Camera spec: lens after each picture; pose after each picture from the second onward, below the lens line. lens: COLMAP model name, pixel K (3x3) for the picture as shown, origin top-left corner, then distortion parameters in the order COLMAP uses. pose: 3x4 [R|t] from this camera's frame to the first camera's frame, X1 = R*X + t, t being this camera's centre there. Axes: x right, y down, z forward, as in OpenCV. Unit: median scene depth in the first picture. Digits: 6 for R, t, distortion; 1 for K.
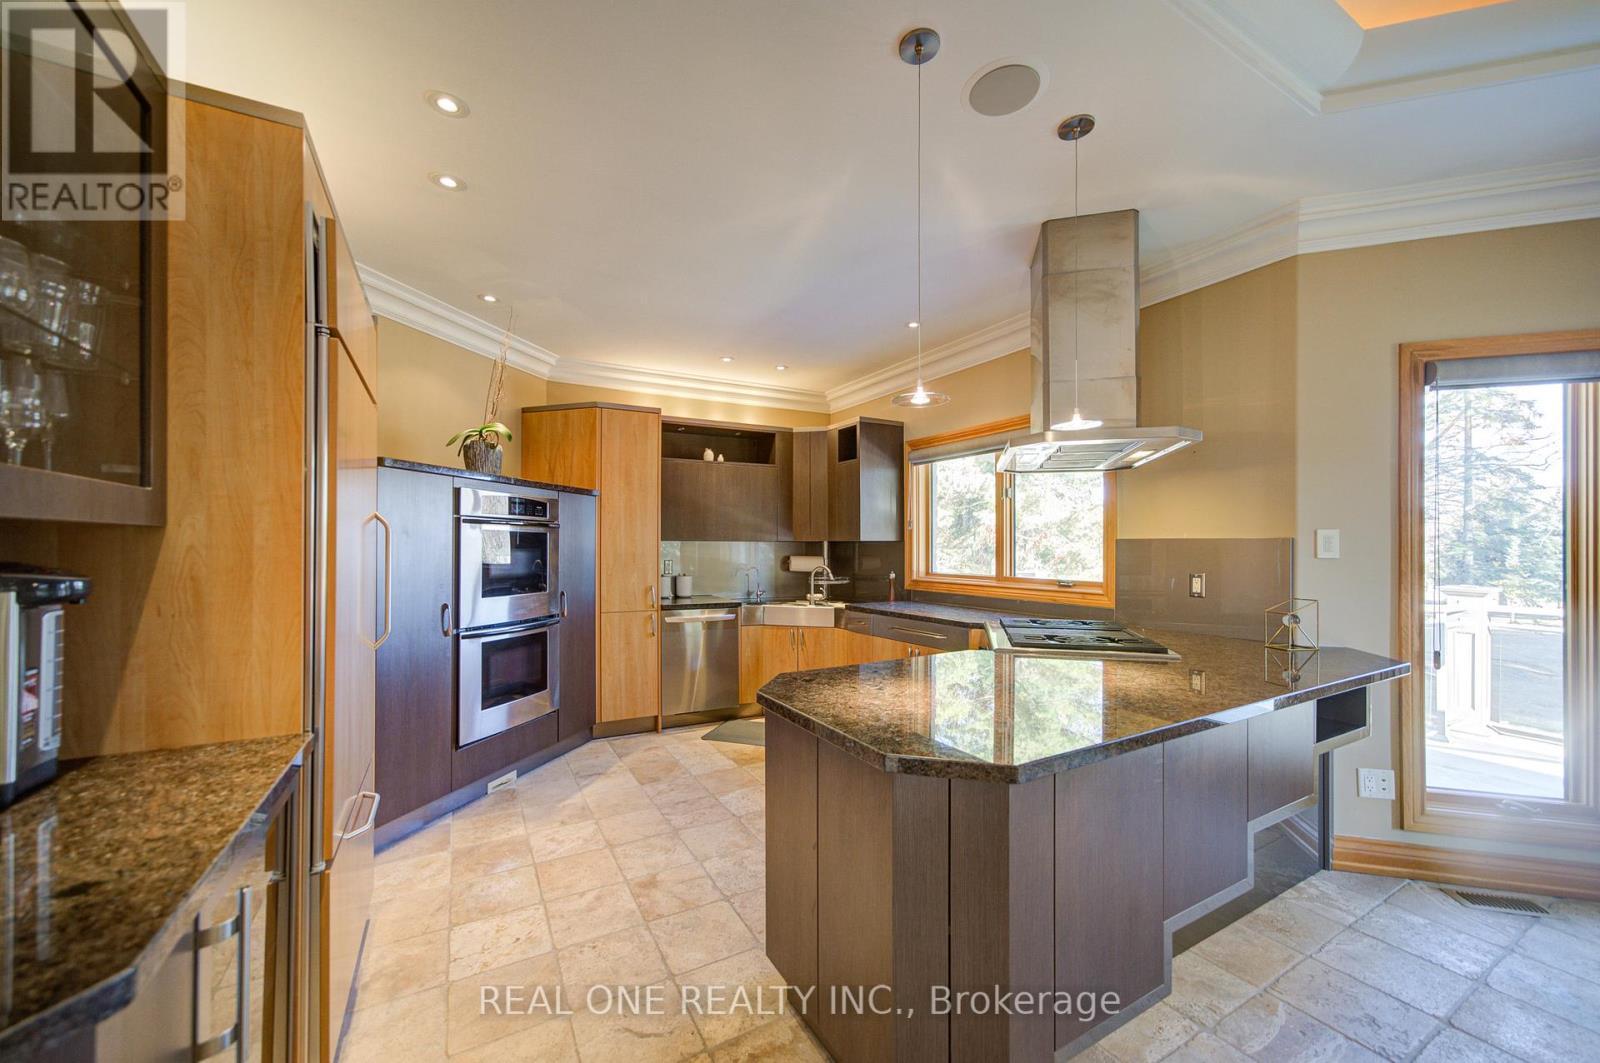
lens RADIAL K [[593.5, 0, 791.7], [0, 593.5, 536.6], [0, 0, 1]] dist [0.003818, 0.001527]
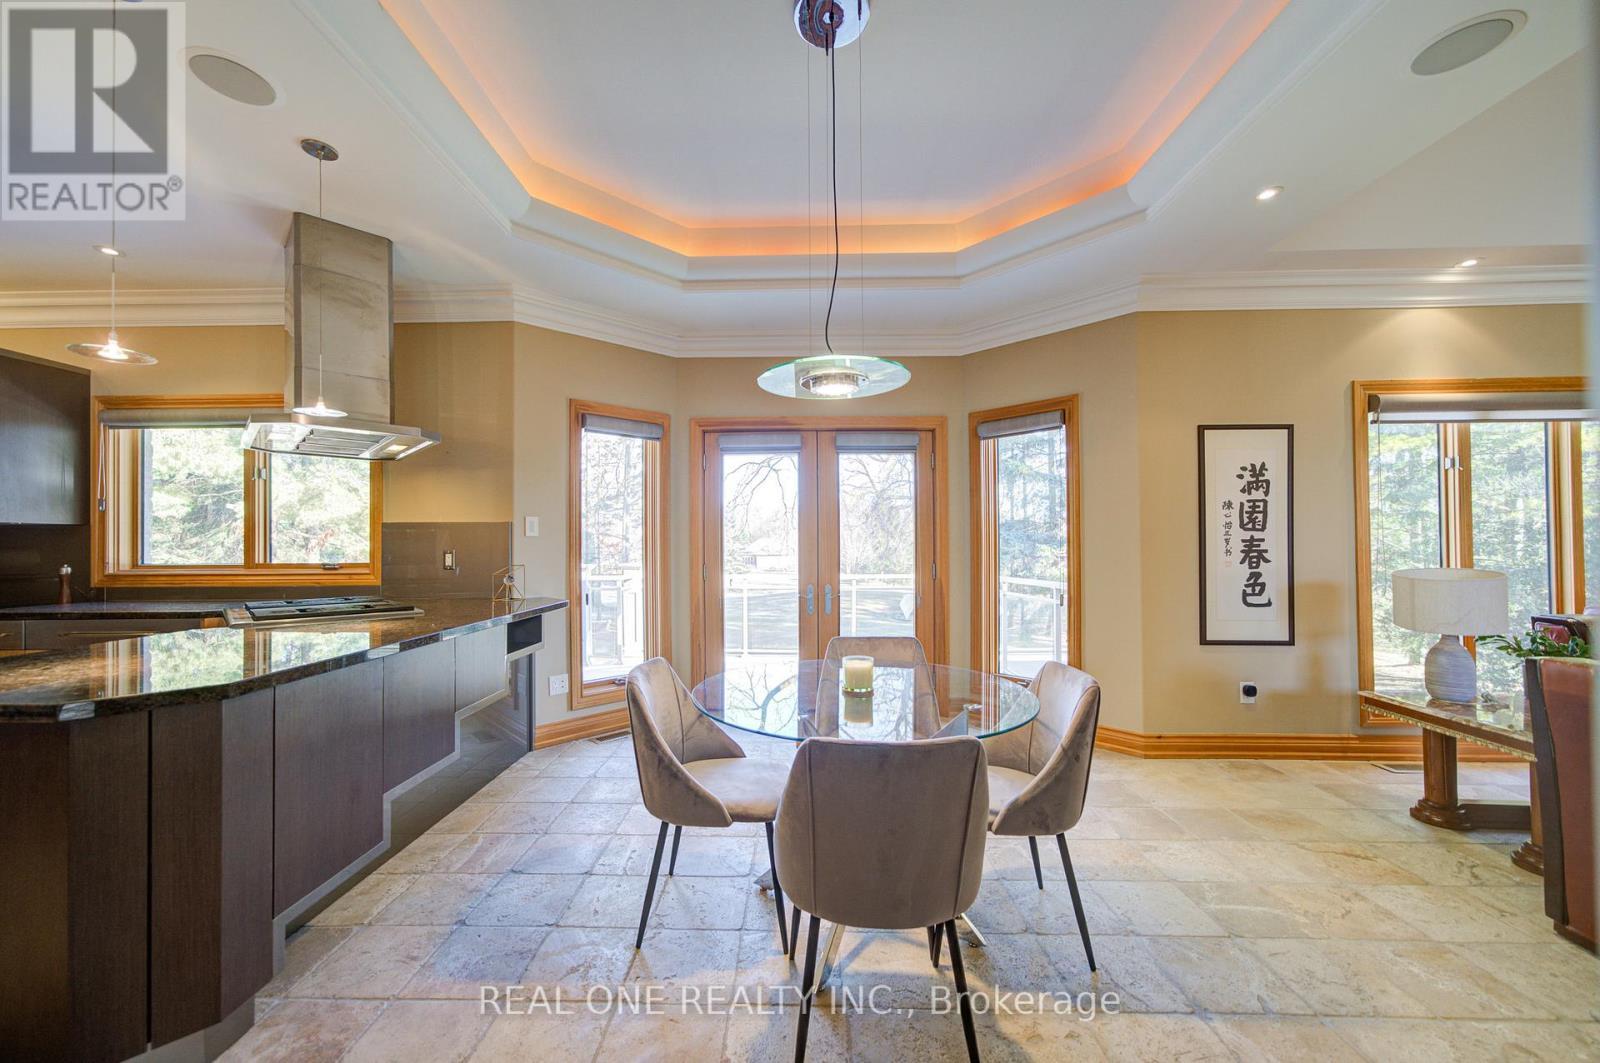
lens RADIAL K [[593.5, 0, 785.6], [0, 593.5, 535.2], [0, 0, 1]] dist [0.003818, 0.001527]
pose [[0.500691, 0.003881, 0.865617, -0.045878], [0.001700, 0.999984, -0.005467, 0.042313], [-0.865624, 0.004209, 0.500676, -0.256464]]
